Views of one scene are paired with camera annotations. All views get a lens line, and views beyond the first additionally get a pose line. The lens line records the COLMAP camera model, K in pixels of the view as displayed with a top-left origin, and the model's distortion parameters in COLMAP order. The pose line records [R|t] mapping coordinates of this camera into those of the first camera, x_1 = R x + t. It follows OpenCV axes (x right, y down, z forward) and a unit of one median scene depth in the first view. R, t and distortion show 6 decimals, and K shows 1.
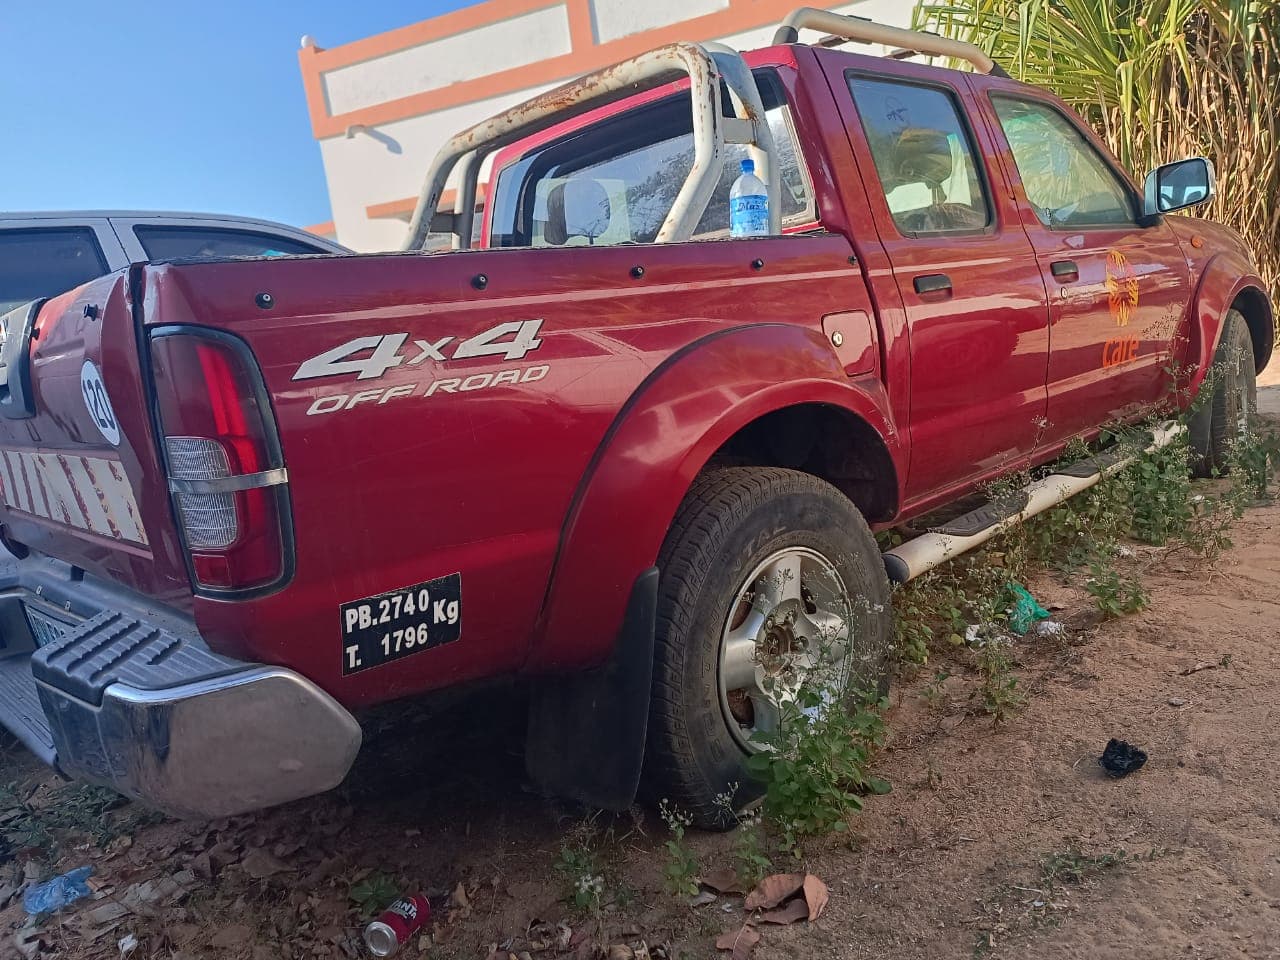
lens RADIAL K [[889.9, 0, 654.3], [0, 889.9, 480.5], [0, 0, 1]] dist [0.034612, -0.039395]
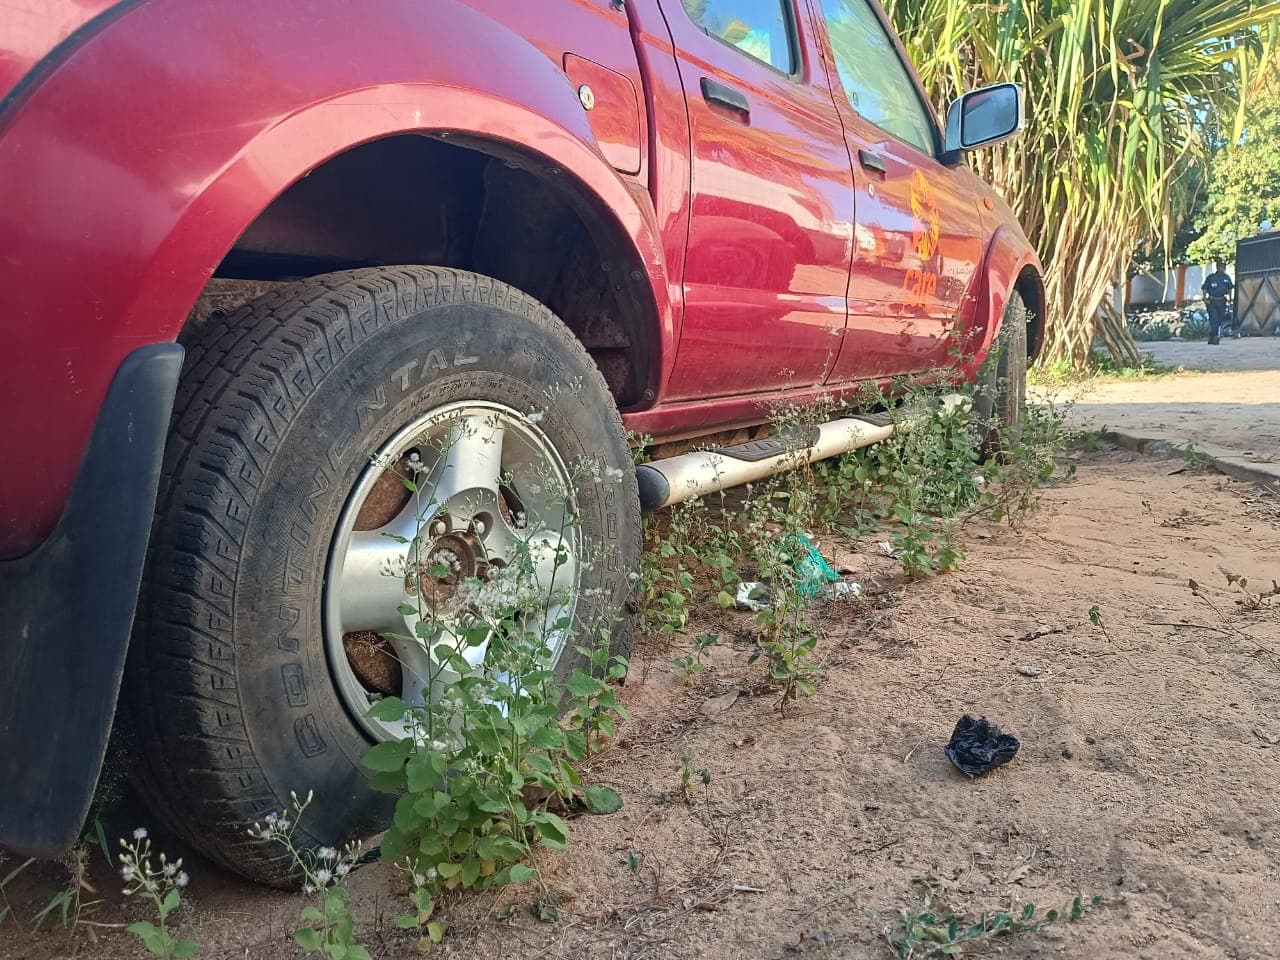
lens RADIAL K [[881.3, 0, 640.0], [0, 881.3, 480.0], [0, 0, 1]] dist [0.002908, 0.006579]
pose [[0.967000, 0.074709, 0.243577, 0.114707], [-0.063715, 0.996575, -0.052720, 0.155016], [-0.246681, 0.035461, 0.968448, 0.409986]]
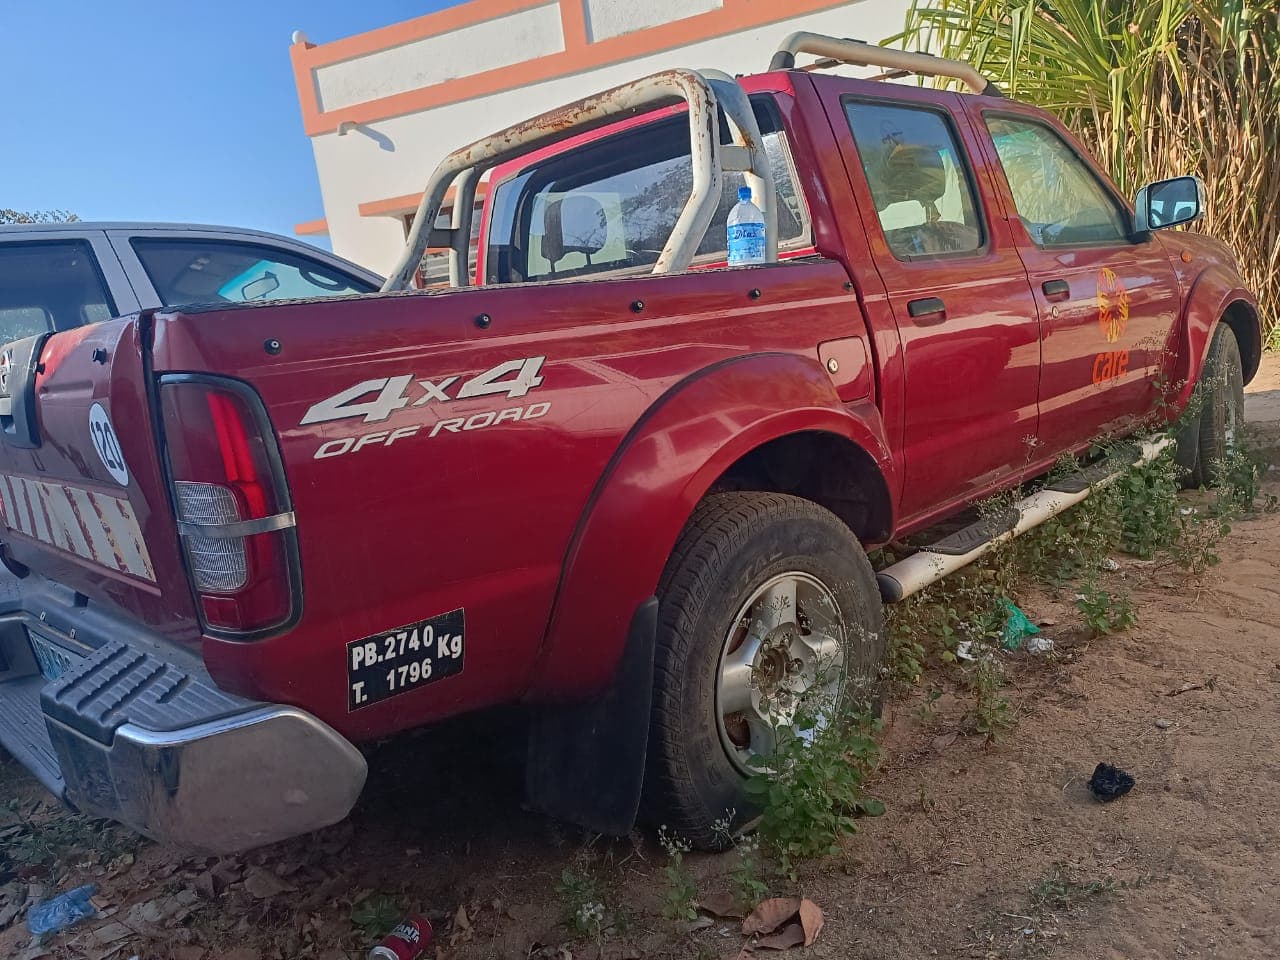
lens RADIAL K [[889.9, 0, 654.3], [0, 889.9, 480.5], [0, 0, 1]] dist [0.034612, -0.039395]
pose [[0.999952, 0.001573, 0.009703, -0.007913], [-0.001661, 0.999958, 0.009060, -0.038839], [-0.009689, -0.009075, 0.999912, -0.013339]]
